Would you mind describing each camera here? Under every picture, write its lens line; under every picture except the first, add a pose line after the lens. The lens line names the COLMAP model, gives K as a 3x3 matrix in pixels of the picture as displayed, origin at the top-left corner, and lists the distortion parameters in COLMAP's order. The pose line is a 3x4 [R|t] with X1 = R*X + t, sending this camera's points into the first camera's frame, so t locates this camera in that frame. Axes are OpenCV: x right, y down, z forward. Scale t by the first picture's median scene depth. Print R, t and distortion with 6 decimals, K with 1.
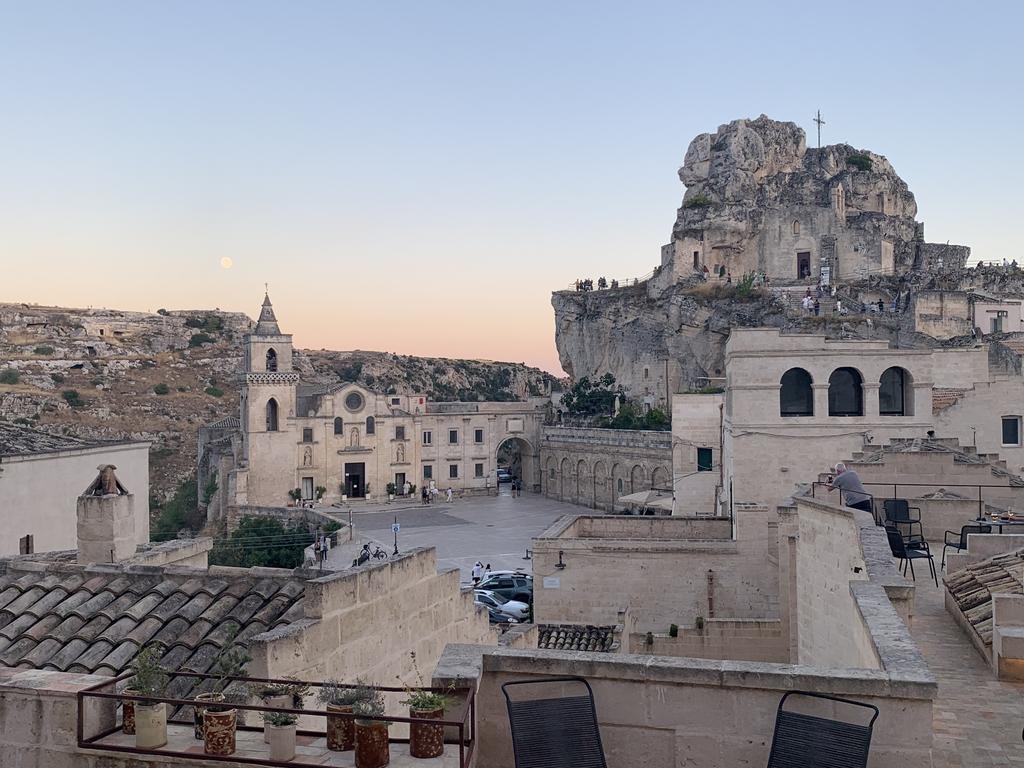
lens RADIAL K [[1100.9, 0, 512.0], [0, 1100.9, 384.0], [0, 0, 1]] dist [0.210625, -0.543463]
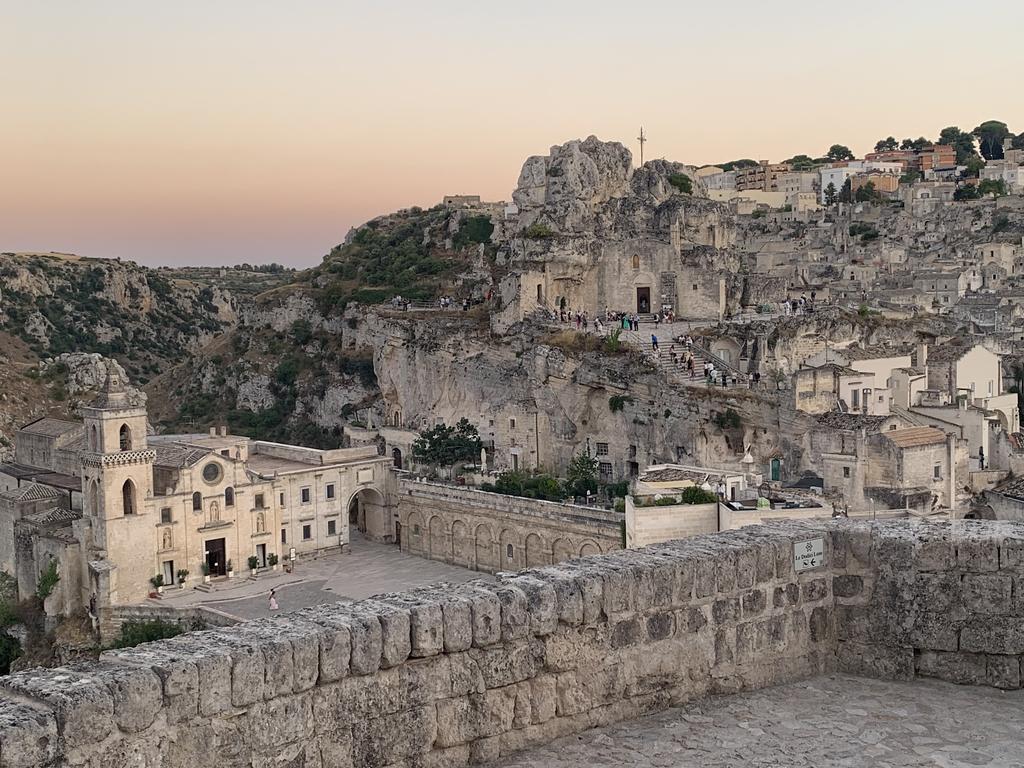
lens RADIAL K [[1360.1, 0, 512.0], [0, 1360.1, 384.0], [0, 0, 1]] dist [0.305129, -1.073892]
pose [[0.953219, -0.038603, 0.299805, -0.242504], [0.012547, 0.996010, 0.088354, -0.153385], [-0.302020, -0.080459, 0.949900, -0.150742]]
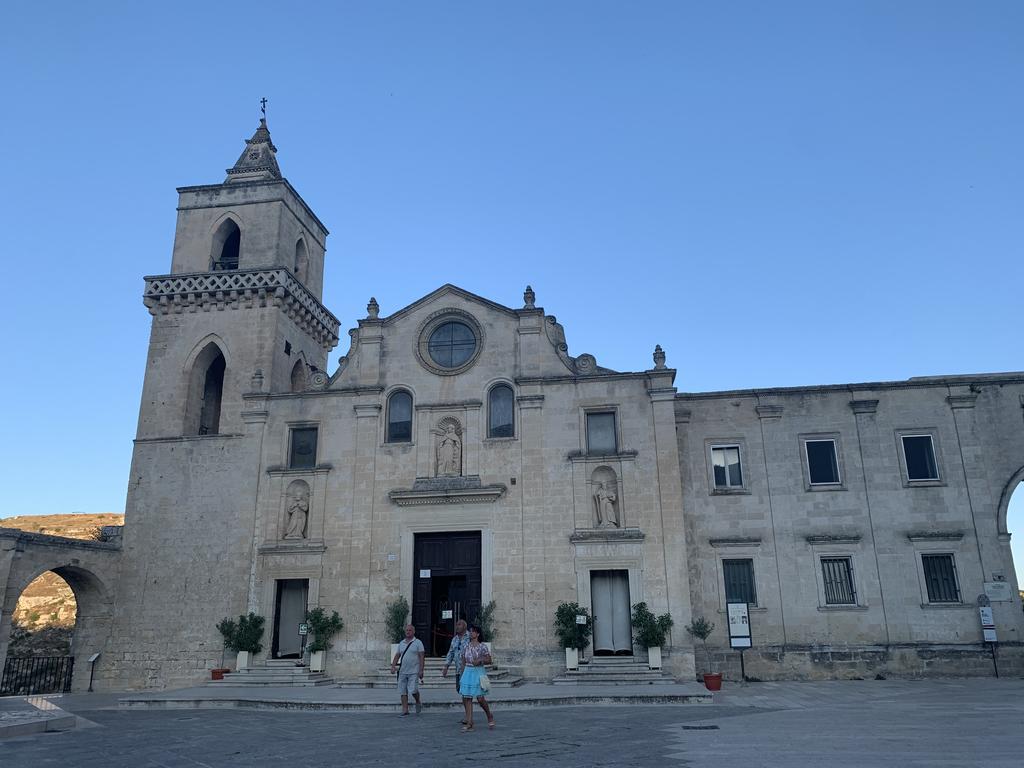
lens RADIAL K [[798.8, 0, 512.0], [0, 798.8, 384.0], [0, 0, 1]] dist [0.021866, -0.034357]
pose [[0.844561, -0.166843, -0.508803, -0.010813], [0.011661, 0.955723, -0.294038, 0.095309], [0.535333, 0.242400, 0.809111, 0.815285]]
